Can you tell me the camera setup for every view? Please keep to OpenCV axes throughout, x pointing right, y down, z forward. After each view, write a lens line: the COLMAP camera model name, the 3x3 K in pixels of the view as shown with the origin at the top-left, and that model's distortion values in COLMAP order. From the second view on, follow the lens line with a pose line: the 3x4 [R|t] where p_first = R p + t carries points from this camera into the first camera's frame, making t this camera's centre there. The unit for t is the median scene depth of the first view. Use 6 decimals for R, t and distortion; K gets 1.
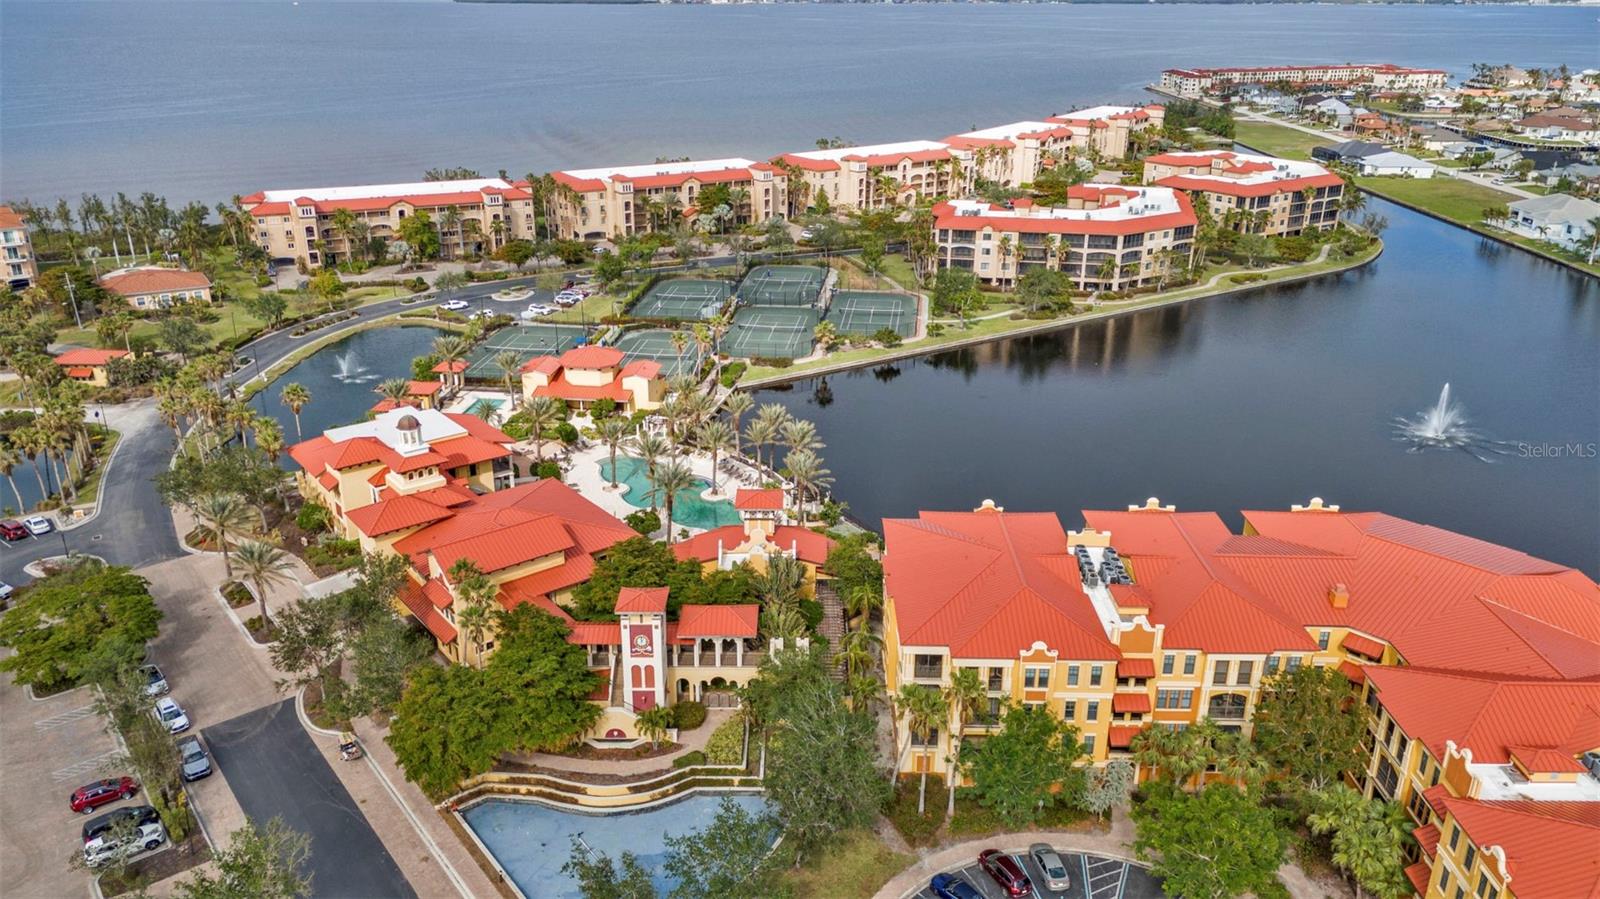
lens RADIAL K [[1167.6, 0, 799.9], [0, 1167.6, 458.9], [0, 0, 1]] dist [0.077559, -0.076778]
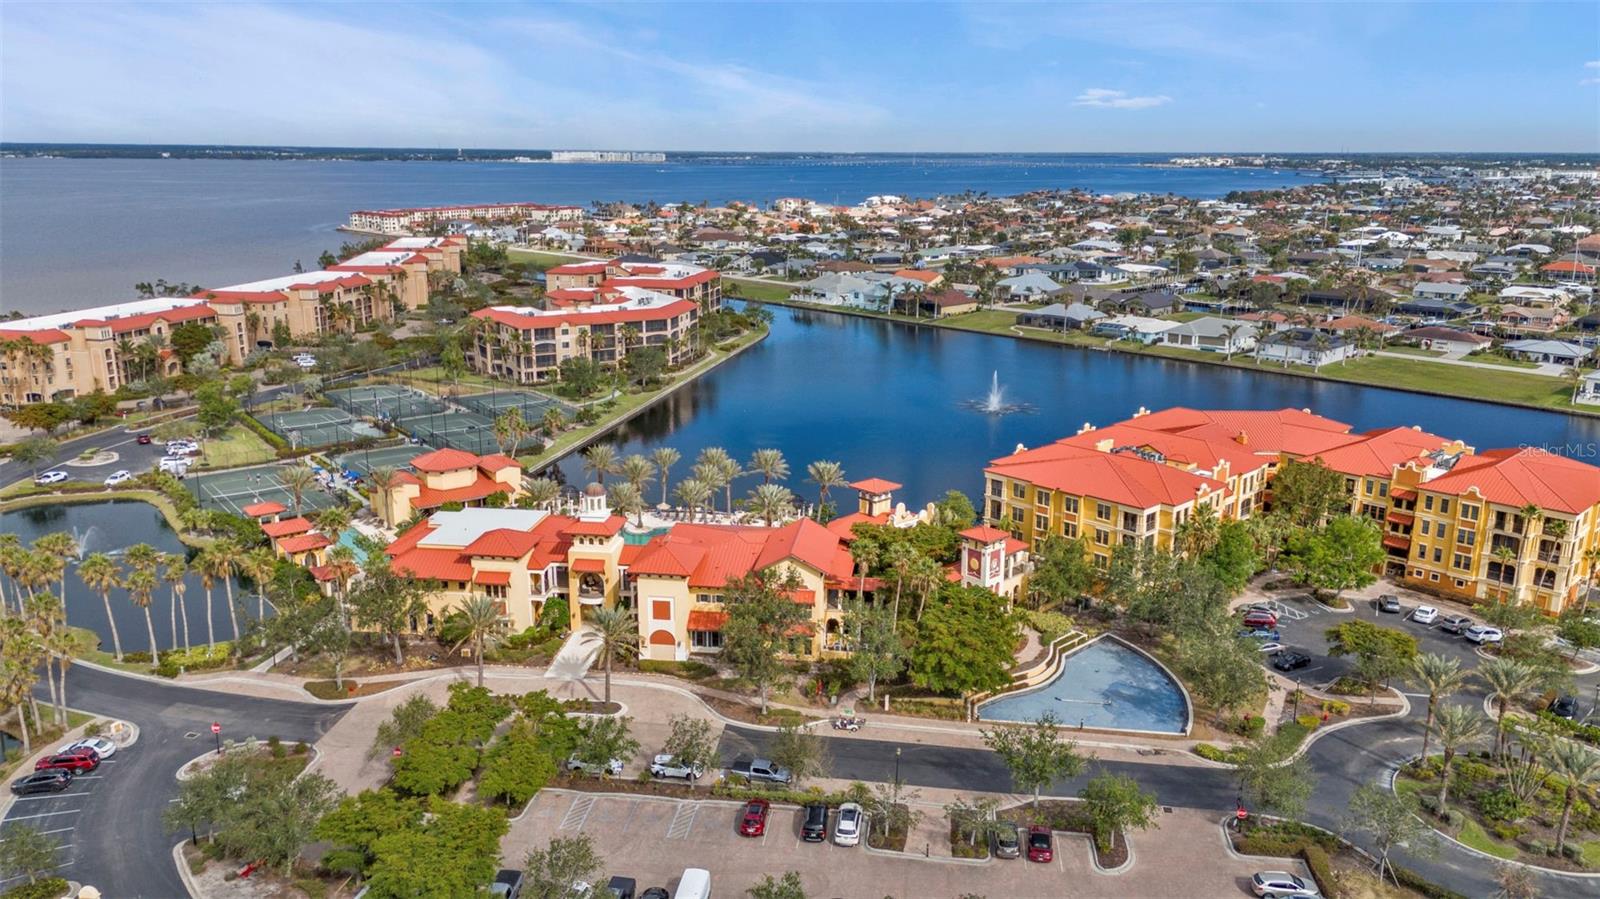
lens RADIAL K [[1167.6, 0, 800.9], [0, 1167.6, 461.2], [0, 0, 1]] dist [0.077559, -0.076778]
pose [[0.715620, -0.180479, 0.674770, -0.449724], [0.258994, 0.965740, -0.016369, 0.004218], [-0.648698, 0.186476, 0.737846, 0.062758]]
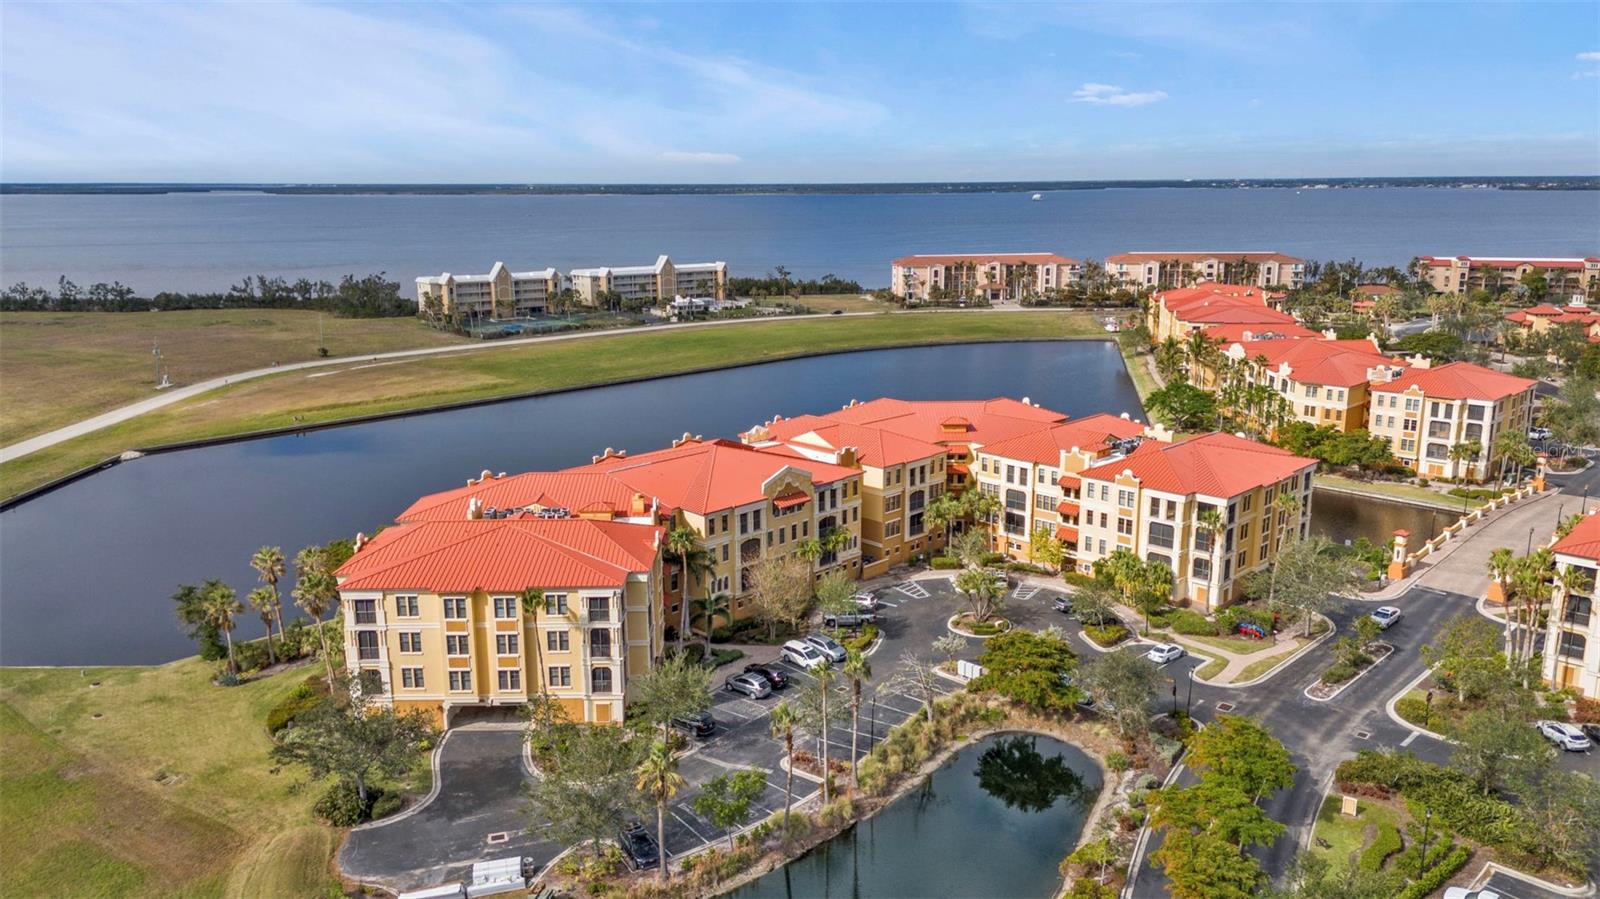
lens RADIAL K [[1167.6, 0, 800.7], [0, 1167.6, 452.3], [0, 0, 1]] dist [0.077559, -0.076778]
pose [[0.710942, 0.149326, -0.687214, 0.114081], [-0.254544, 0.965579, -0.053520, 0.391953], [0.655567, 0.212976, 0.724481, -0.806526]]
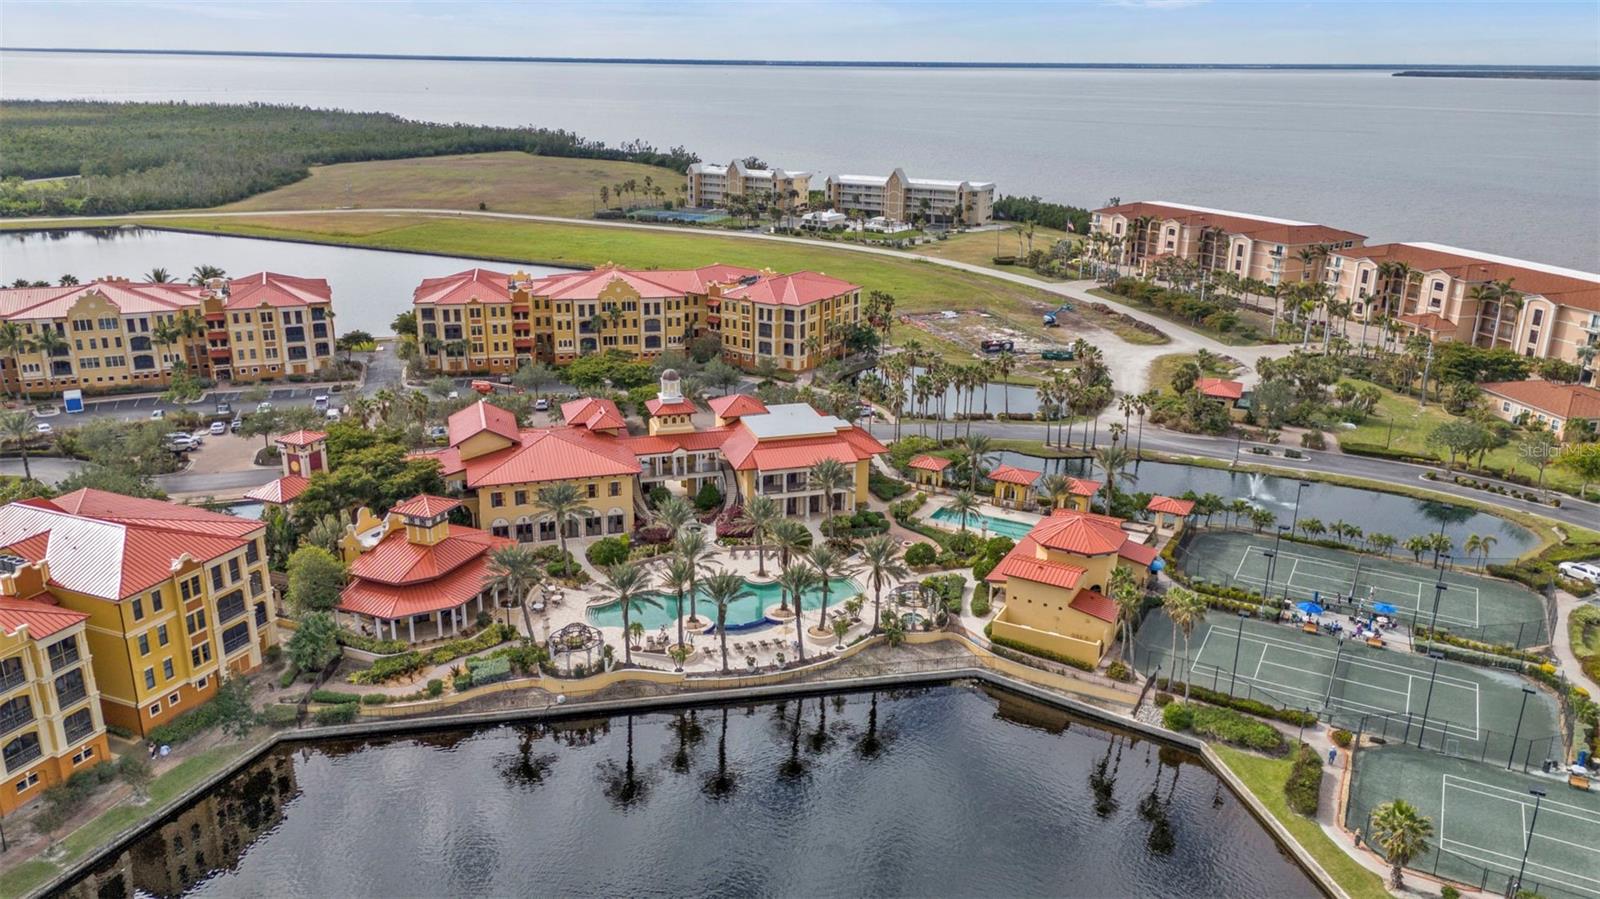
lens RADIAL K [[1167.6, 0, 799.8], [0, 1167.6, 456.0], [0, 0, 1]] dist [0.077559, -0.076778]
pose [[-0.374257, 0.287755, -0.881549, 0.340412], [-0.358013, 0.832097, 0.423606, -0.256180], [0.855429, 0.474143, -0.208398, 0.705472]]
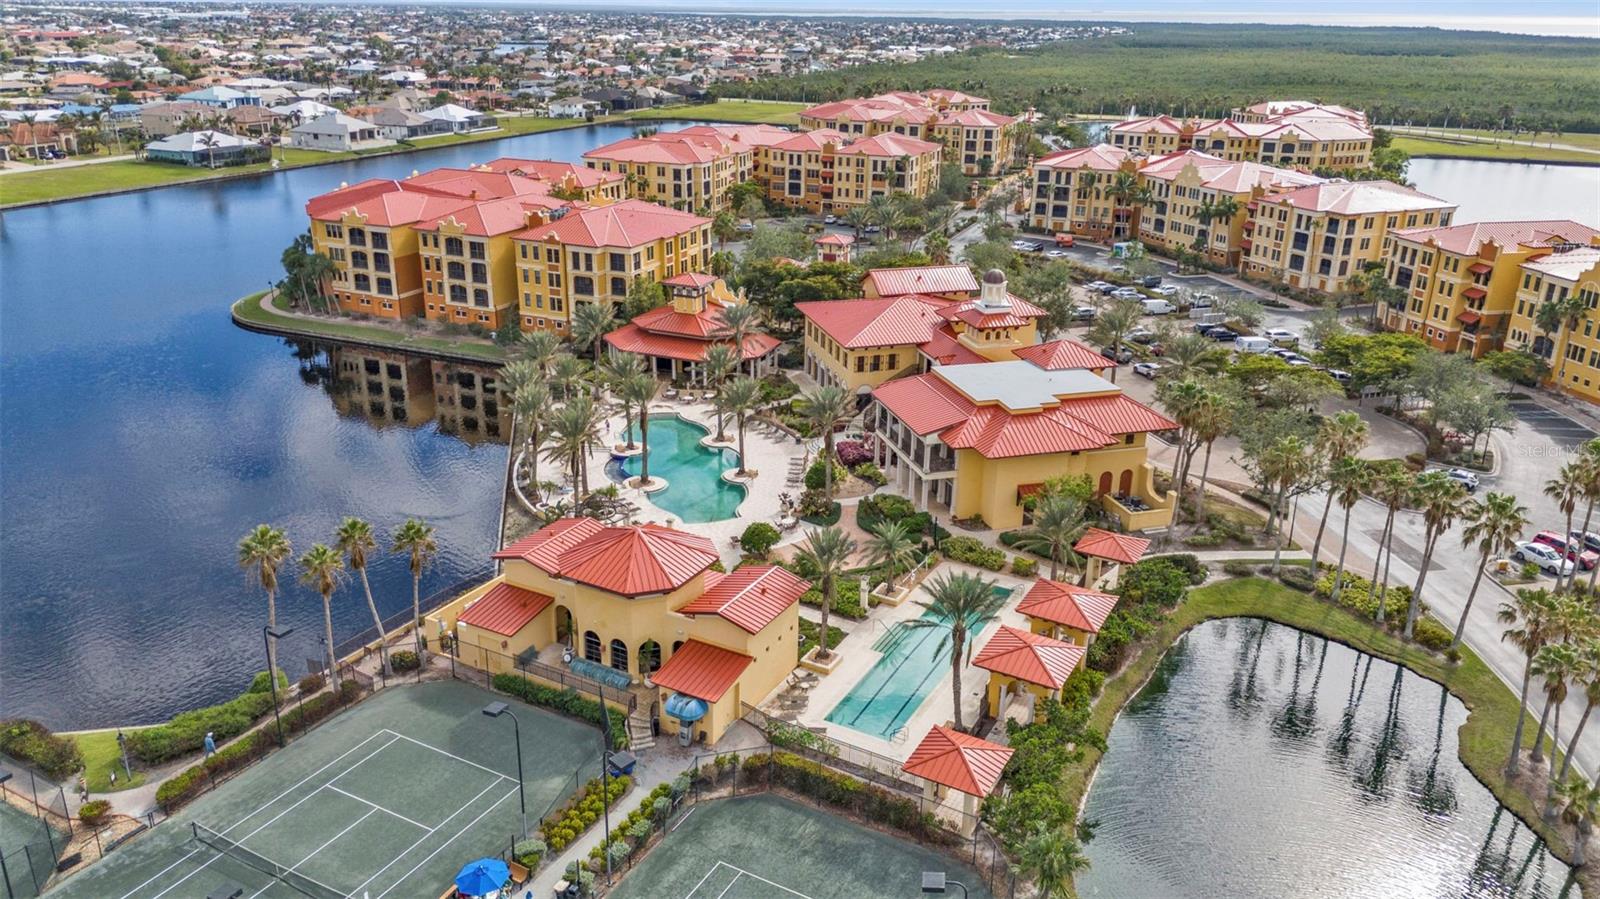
lens RADIAL K [[1167.6, 0, 798.8], [0, 1167.6, 451.8], [0, 0, 1]] dist [0.077559, -0.076778]
pose [[-0.925035, -0.152012, 0.348142, -0.269056], [0.123093, 0.747059, 0.653262, -0.276510], [-0.359386, 0.647144, -0.672344, 0.890769]]
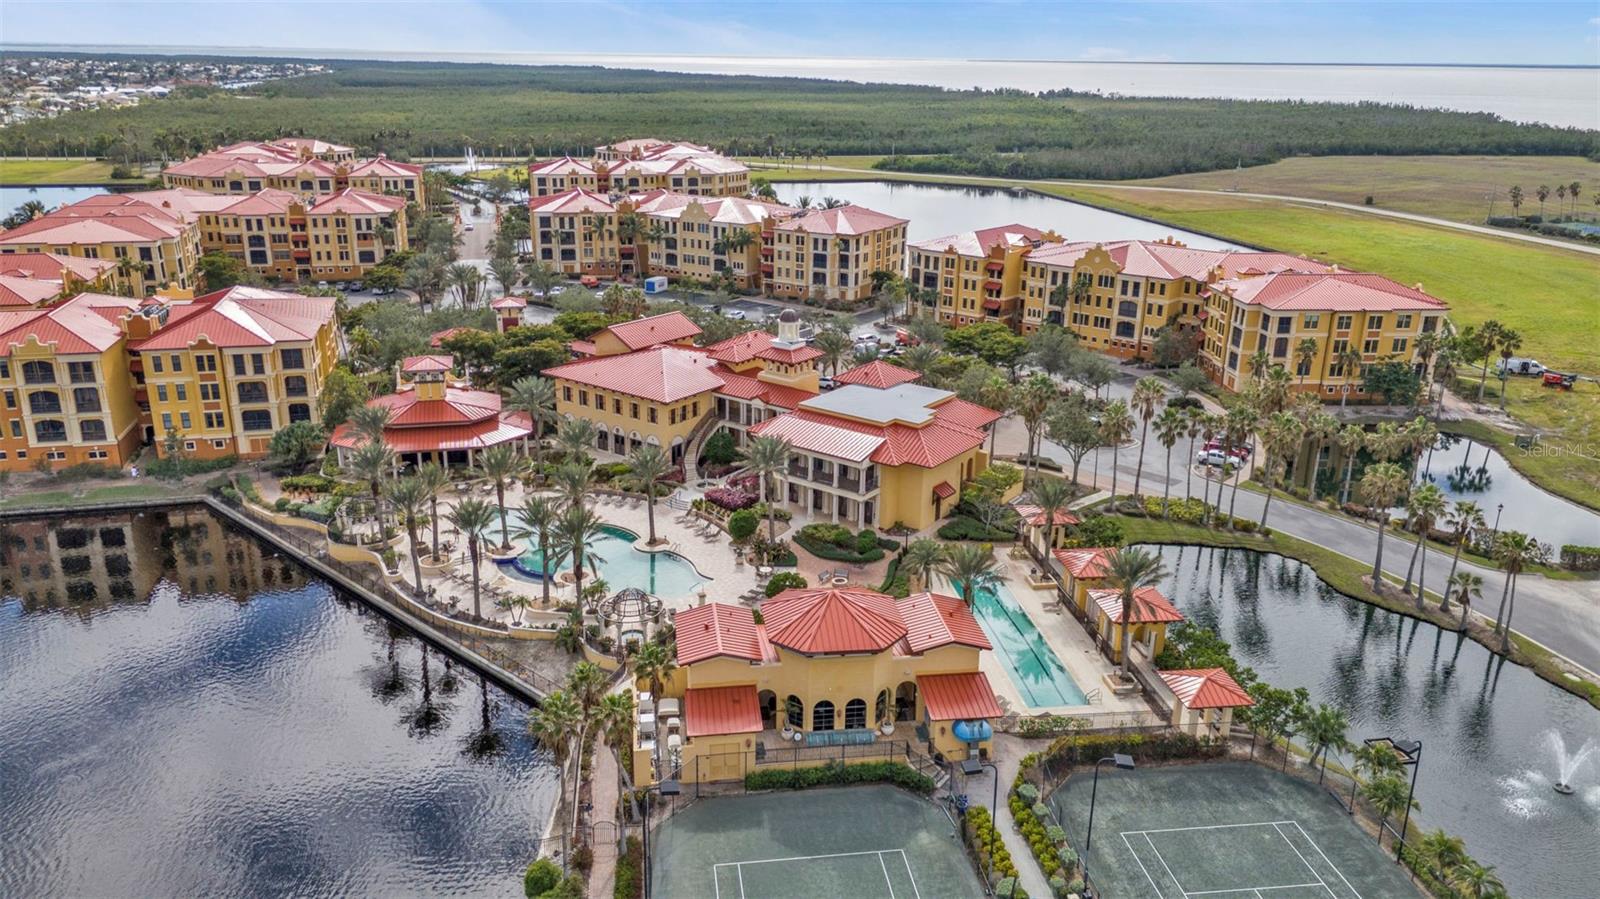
lens RADIAL K [[1167.6, 0, 797.3], [0, 1167.6, 457.9], [0, 0, 1]] dist [0.077559, -0.076778]
pose [[-0.968593, 0.063375, -0.240438, -0.046735], [-0.109160, 0.760431, 0.640179, -0.293650], [0.223408, 0.646319, -0.729630, 0.916684]]
